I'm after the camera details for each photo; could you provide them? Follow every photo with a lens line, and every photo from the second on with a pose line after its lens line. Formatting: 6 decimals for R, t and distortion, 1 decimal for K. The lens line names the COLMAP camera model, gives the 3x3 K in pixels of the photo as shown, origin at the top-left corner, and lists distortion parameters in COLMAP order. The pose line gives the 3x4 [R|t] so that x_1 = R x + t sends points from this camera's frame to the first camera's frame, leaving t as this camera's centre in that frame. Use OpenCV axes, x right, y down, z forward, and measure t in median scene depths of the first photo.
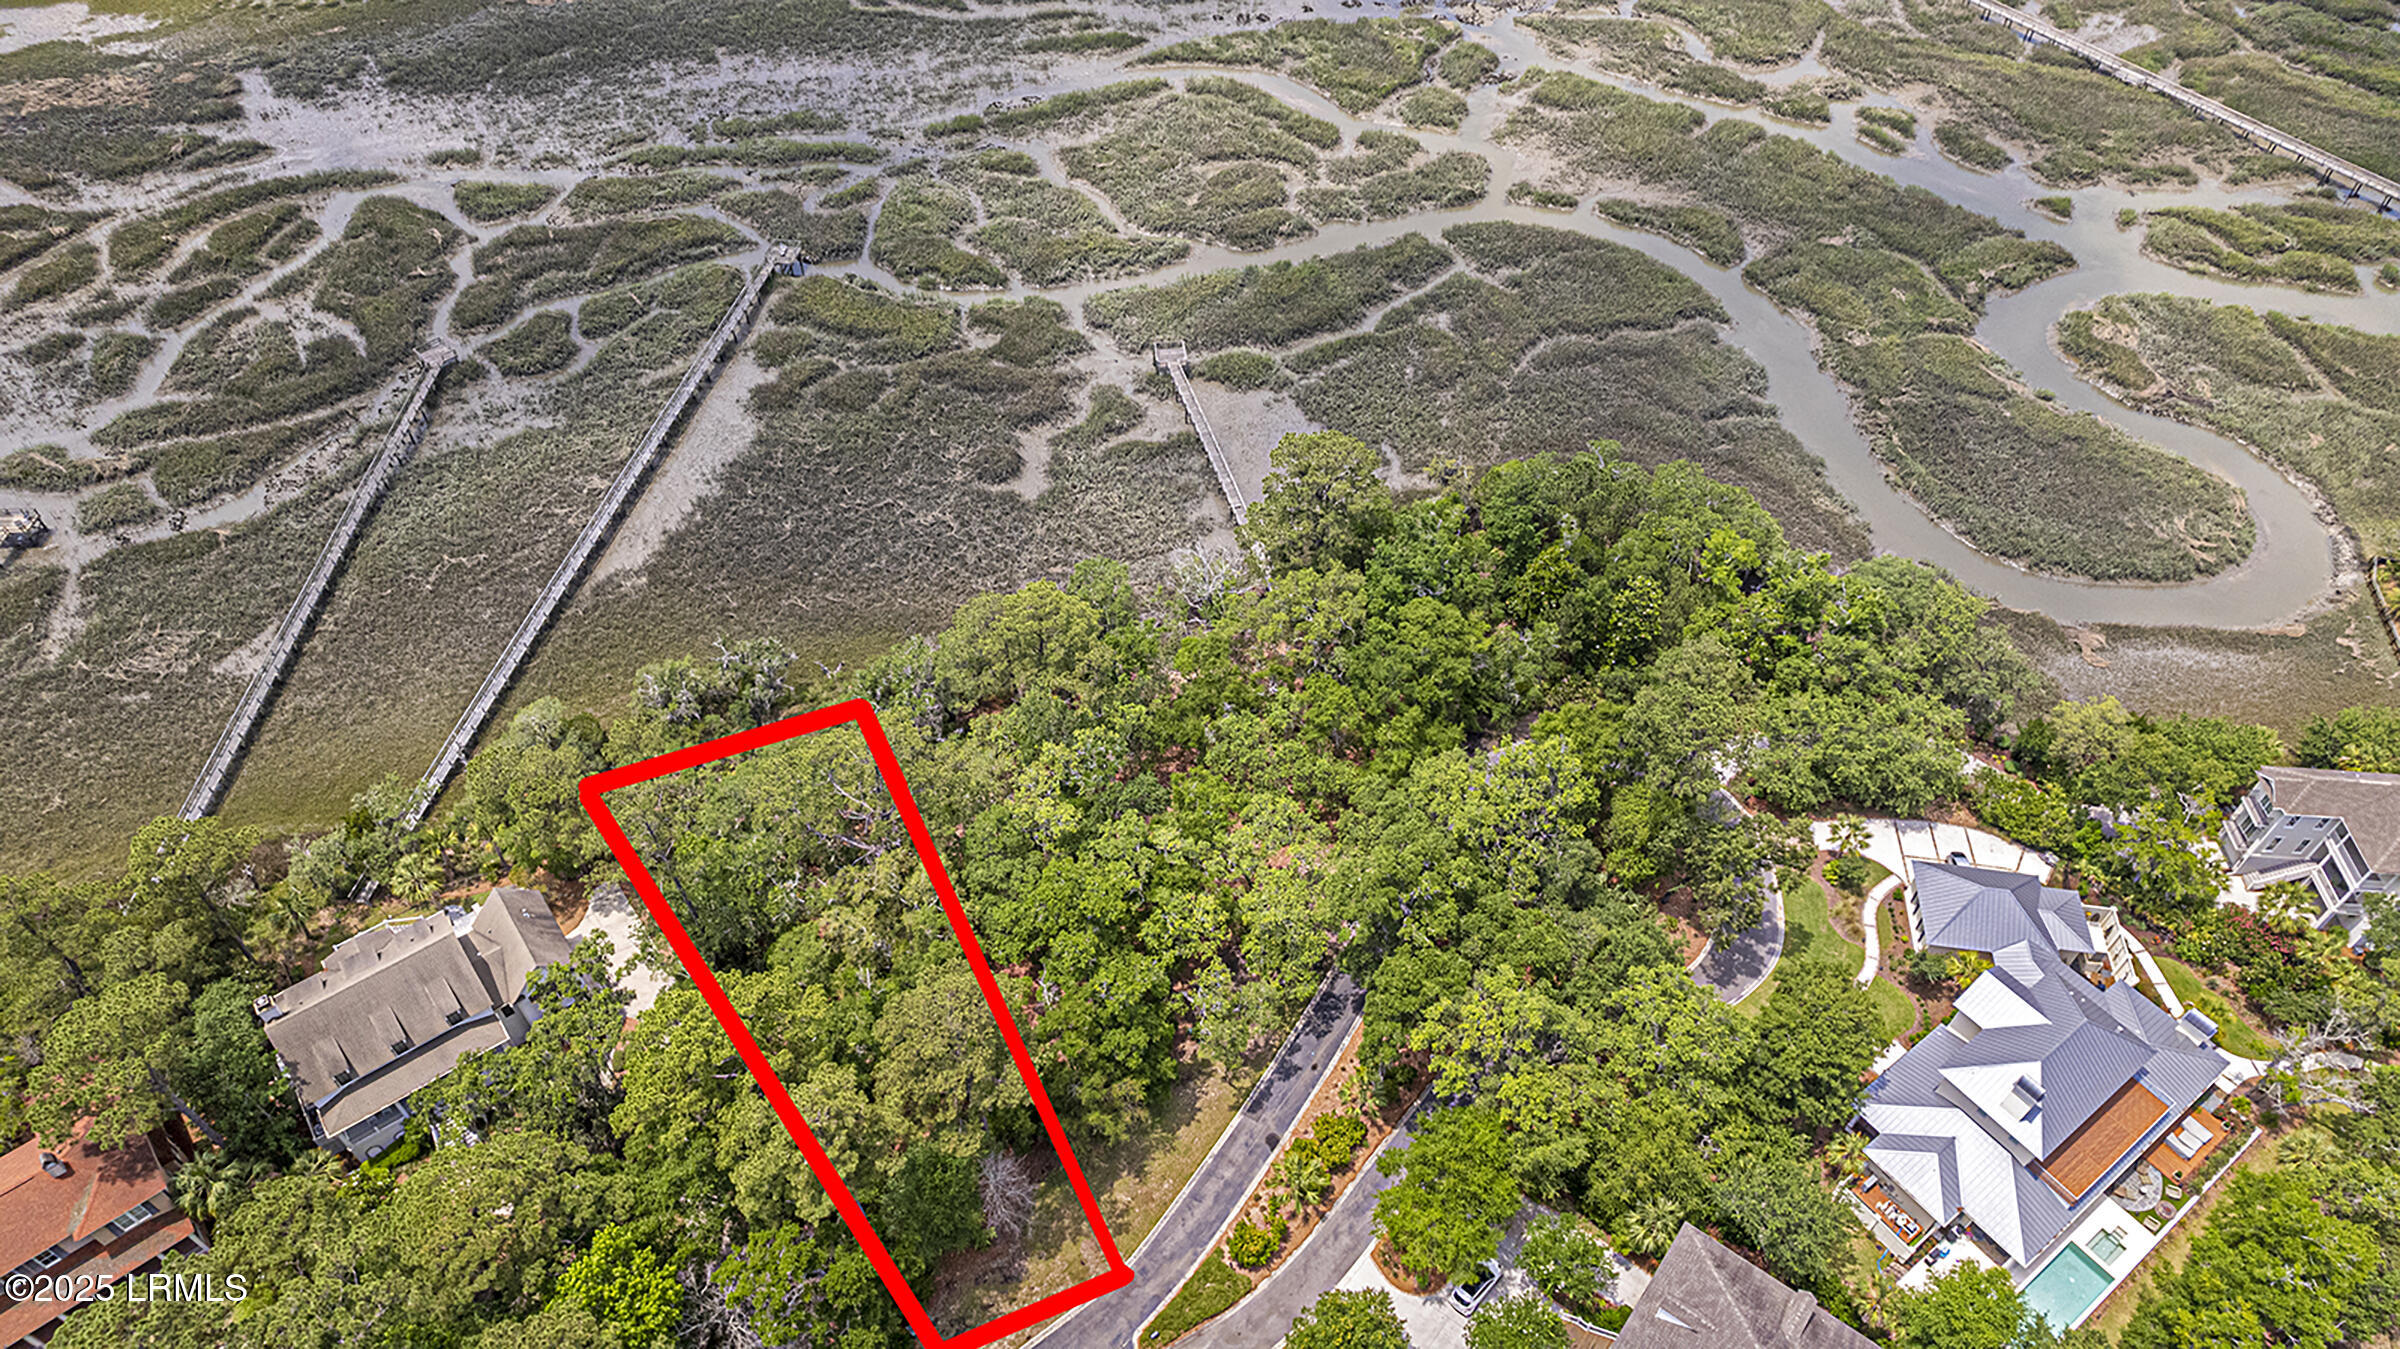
lens RADIAL K [[1535.3, 0, 1196.7], [0, 1535.3, 660.6], [0, 0, 1]] dist [-0.084357, 0.077822]
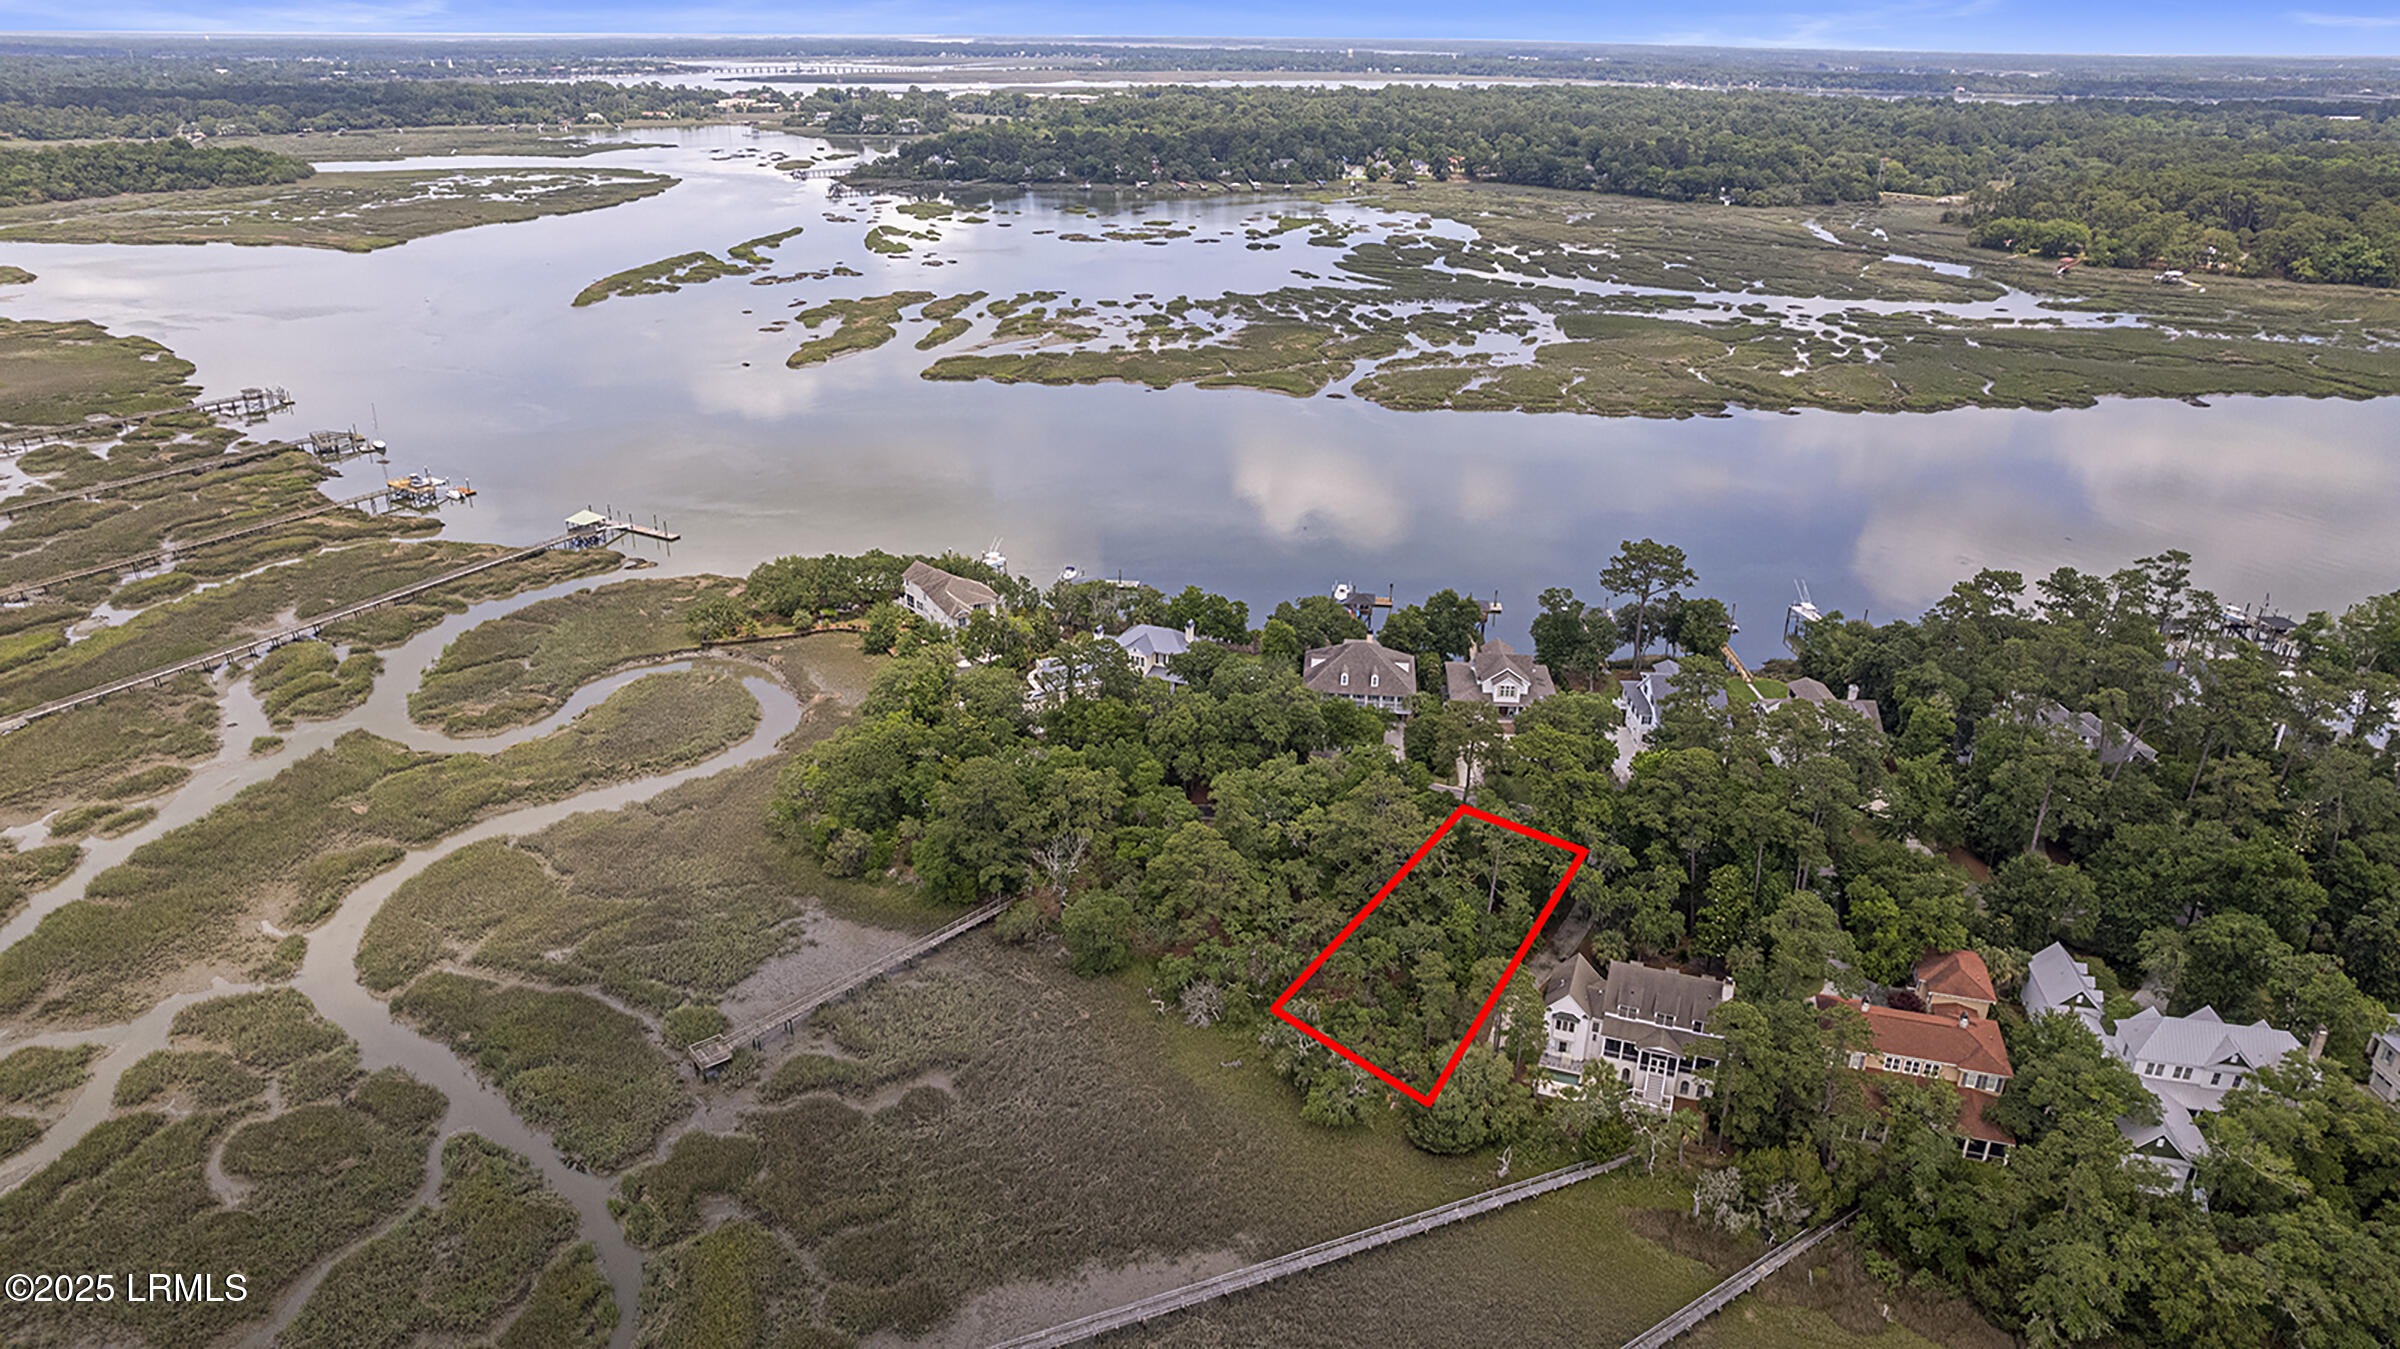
lens RADIAL K [[1535.3, 0, 1196.7], [0, 1535.3, 660.6], [0, 0, 1]] dist [-0.084357, 0.077822]
pose [[-0.531727, -0.334201, 0.778188, -0.928044], [0.604905, 0.493233, 0.625149, -0.810671], [-0.592753, 0.803138, -0.060105, 0.741529]]
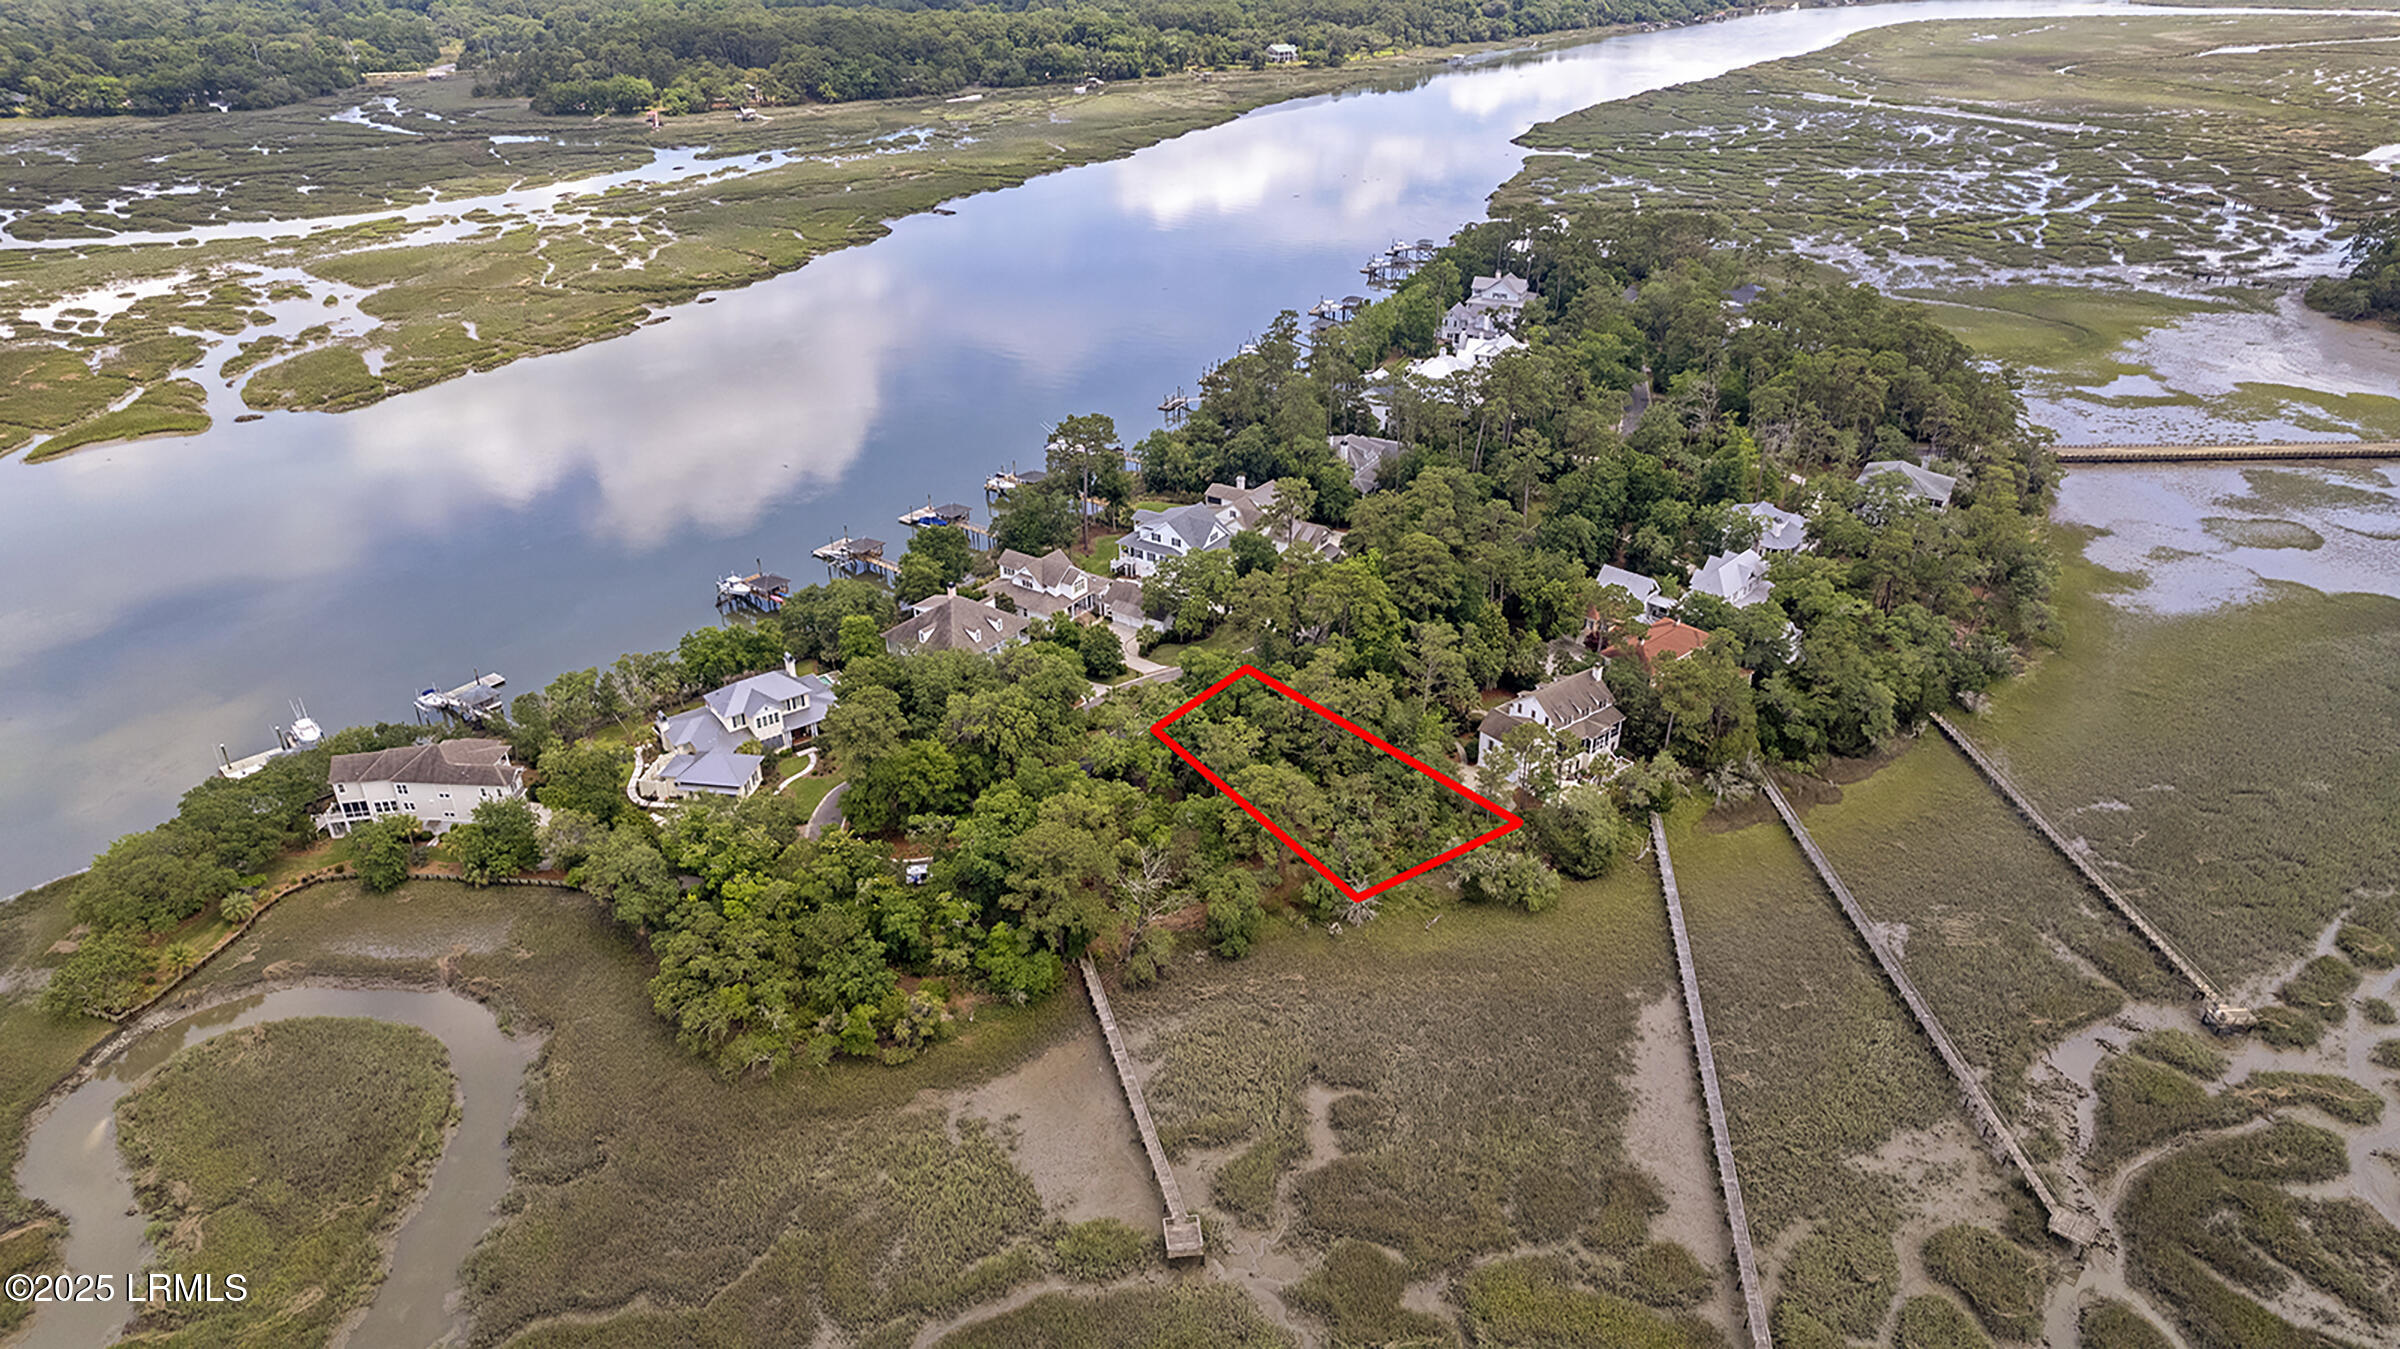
lens RADIAL K [[1535.3, 0, 1196.7], [0, 1535.3, 660.6], [0, 0, 1]] dist [-0.084357, 0.077822]
pose [[-0.999915, 0.008905, -0.009496, -0.021202], [-0.006630, 0.279423, 0.960145, -1.181337], [0.011204, 0.960127, -0.279340, 1.018618]]
